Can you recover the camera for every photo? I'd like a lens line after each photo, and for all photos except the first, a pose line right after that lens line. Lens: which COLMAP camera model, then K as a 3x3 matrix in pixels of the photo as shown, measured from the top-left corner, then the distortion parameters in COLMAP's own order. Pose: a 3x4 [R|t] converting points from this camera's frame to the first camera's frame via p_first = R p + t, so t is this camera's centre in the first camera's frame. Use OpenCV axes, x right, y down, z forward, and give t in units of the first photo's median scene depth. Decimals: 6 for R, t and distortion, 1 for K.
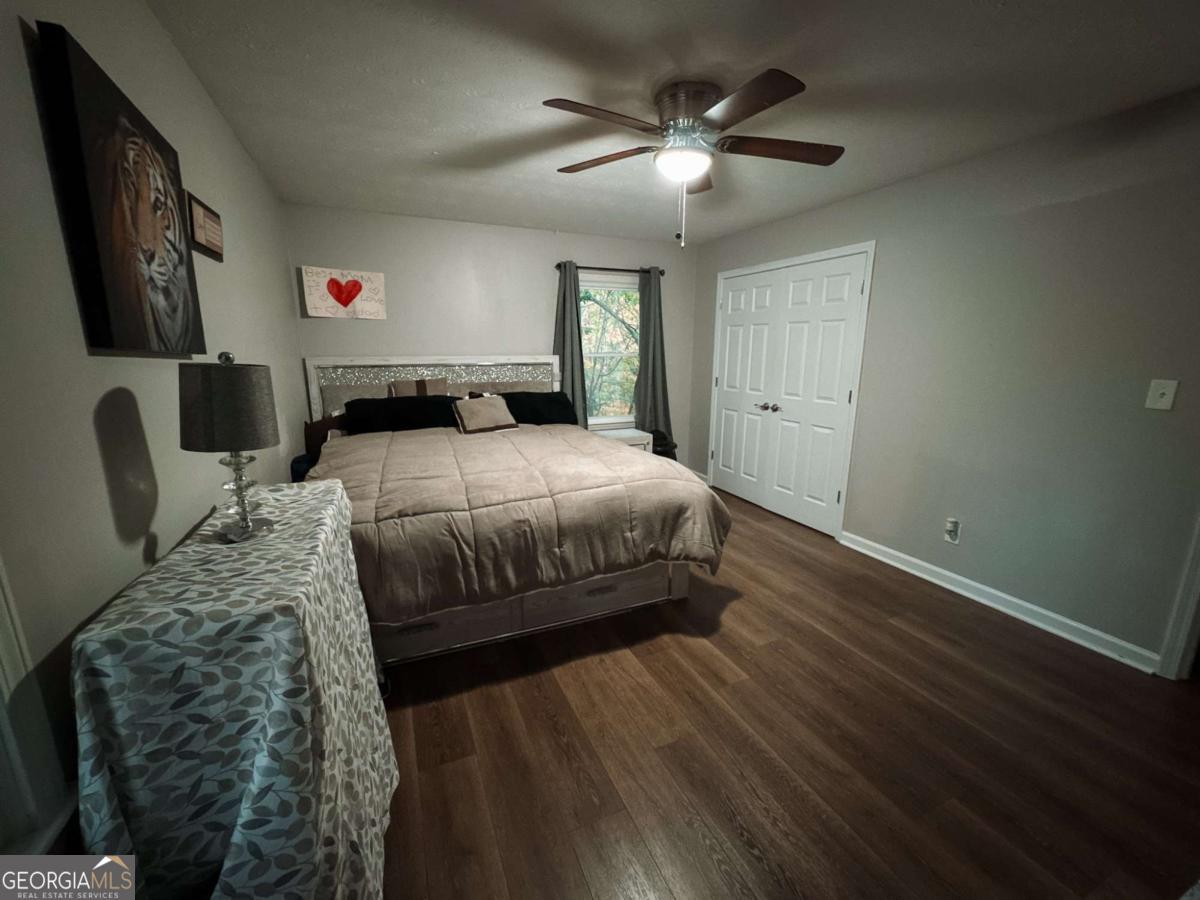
lens RADIAL K [[481.6, 0, 599.0], [0, 481.6, 450.2], [0, 0, 1]] dist [-0.008868, -0.000381]
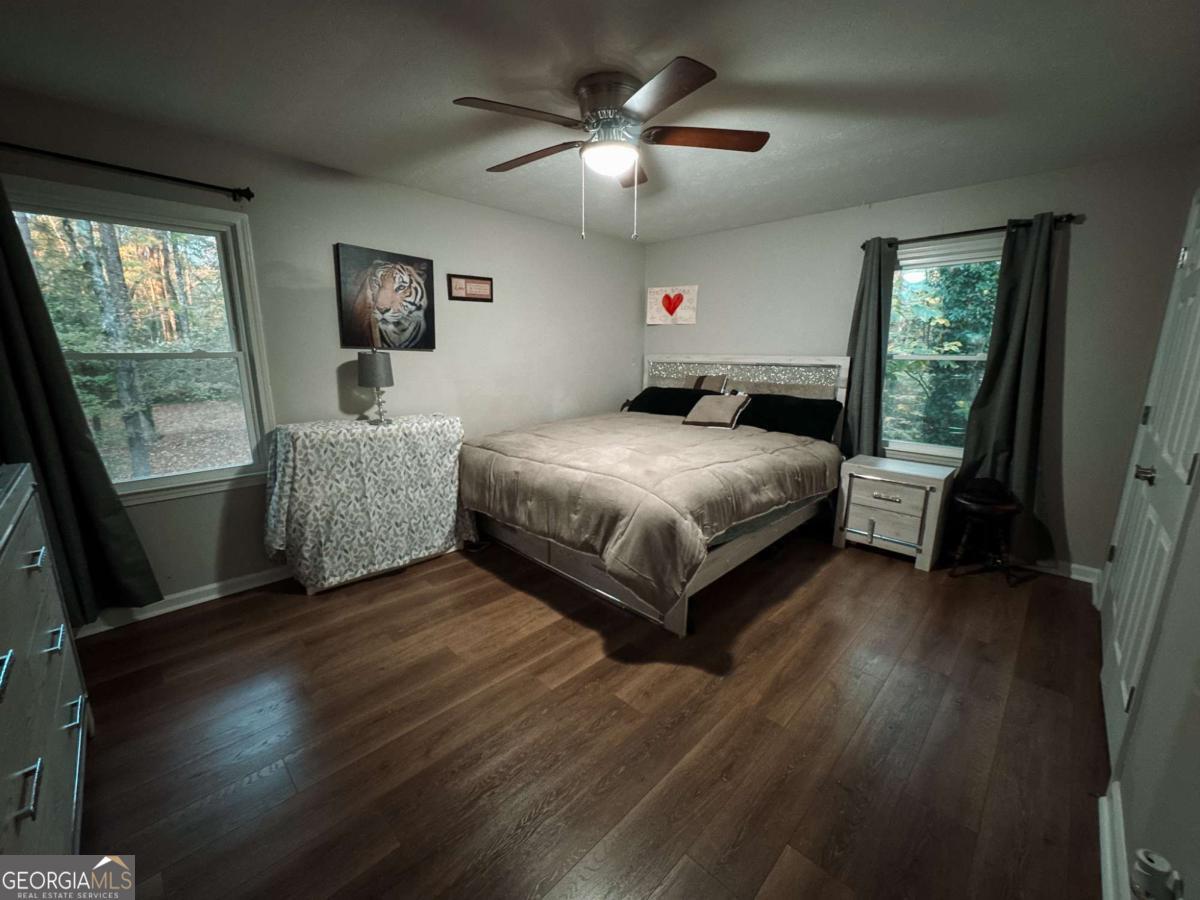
lens RADIAL K [[481.6, 0, 599.4], [0, 481.6, 452.9], [0, 0, 1]] dist [-0.008868, -0.000381]
pose [[0.357520, 0.196845, -0.912925, 0.671458], [-0.195491, 0.971652, 0.132949, -0.077836], [0.913216, 0.130936, 0.385867, 0.389592]]
